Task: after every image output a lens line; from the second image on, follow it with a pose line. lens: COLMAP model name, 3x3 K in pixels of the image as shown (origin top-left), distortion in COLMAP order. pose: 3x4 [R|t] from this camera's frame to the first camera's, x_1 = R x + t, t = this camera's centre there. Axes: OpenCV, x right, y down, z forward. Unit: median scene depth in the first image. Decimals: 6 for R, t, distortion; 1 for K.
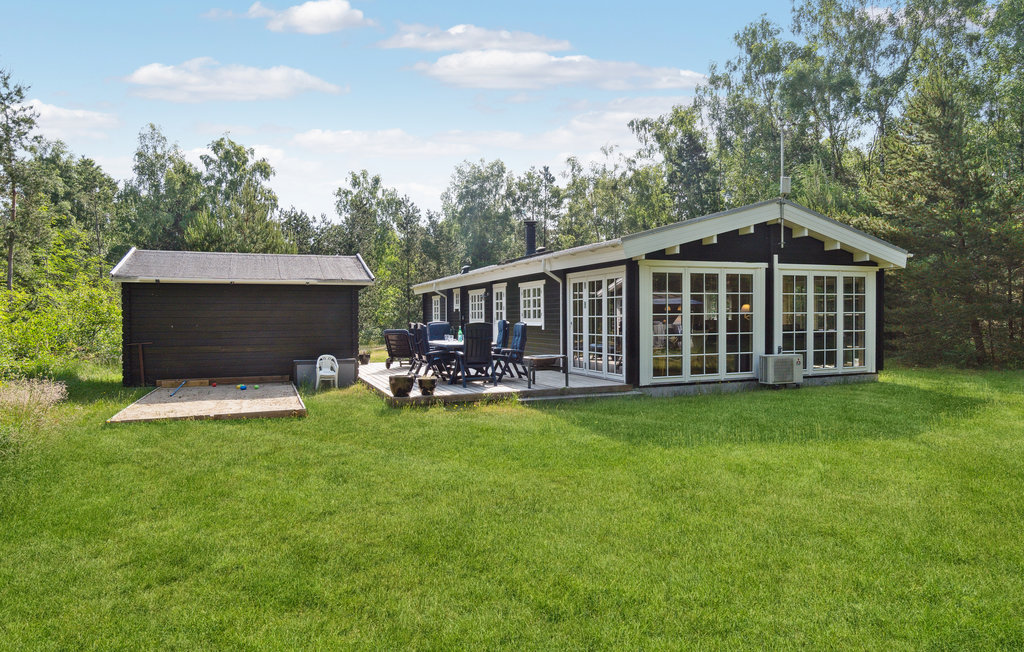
lens RADIAL K [[621.8, 0, 510.7], [0, 621.8, 324.7], [0, 0, 1]] dist [-0.002918, 0.011438]
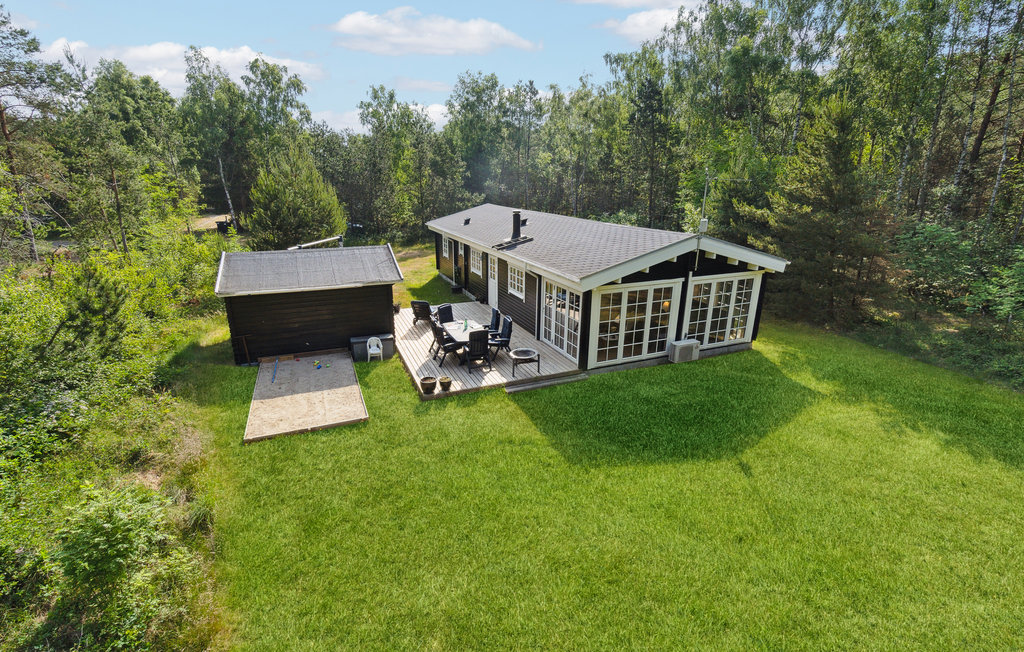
lens RADIAL K [[463.9, 0, 512.1], [0, 463.9, 325.0], [0, 0, 1]] dist [0.016835, -0.000886]
pose [[0.999727, 0.003695, 0.023058, 0.000370], [-0.010294, 0.956019, 0.293124, -0.278408], [-0.020961, -0.293281, 0.955796, -0.024177]]
